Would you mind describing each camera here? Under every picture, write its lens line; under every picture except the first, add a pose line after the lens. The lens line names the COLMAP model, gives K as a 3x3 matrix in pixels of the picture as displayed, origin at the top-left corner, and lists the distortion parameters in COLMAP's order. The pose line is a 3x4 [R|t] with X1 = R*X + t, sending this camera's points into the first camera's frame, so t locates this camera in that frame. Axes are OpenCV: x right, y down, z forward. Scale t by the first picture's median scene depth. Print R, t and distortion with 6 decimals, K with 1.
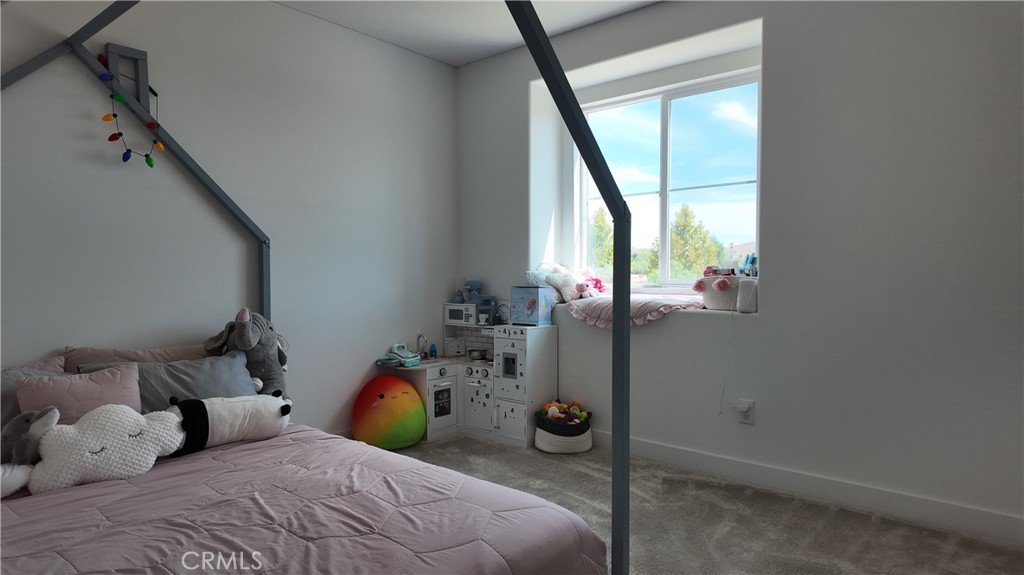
lens RADIAL K [[597.2, 0, 512.0], [0, 597.2, 287.5], [0, 0, 1]] dist [0.084704, -0.096204]
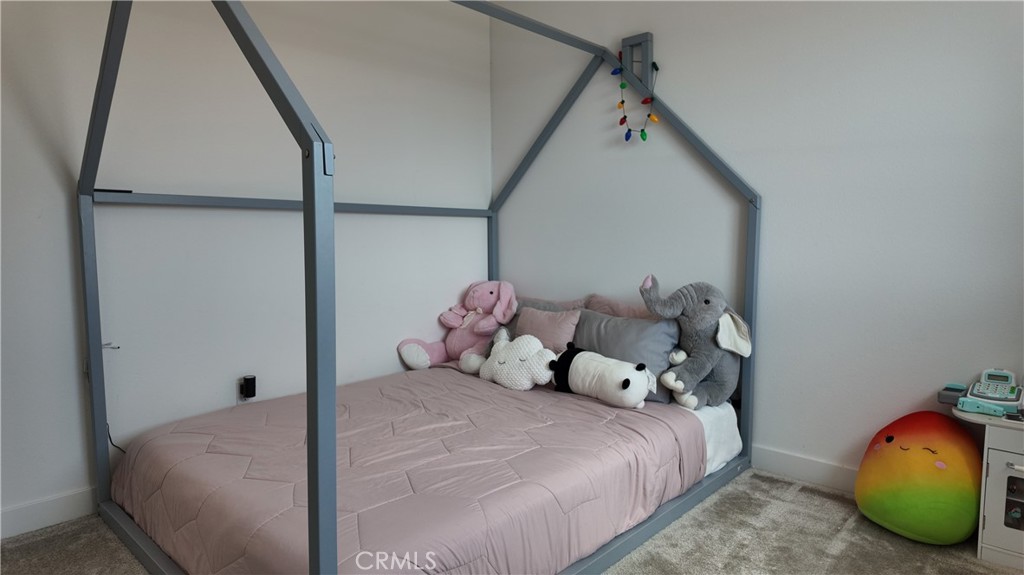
lens RADIAL K [[597.2, 0, 512.0], [0, 597.2, 287.5], [0, 0, 1]] dist [0.084704, -0.096204]
pose [[-0.042005, 0.086947, -0.995327, 0.538574], [-0.032828, 0.995548, 0.088352, -0.022630], [0.998578, 0.036386, -0.038963, 0.841350]]
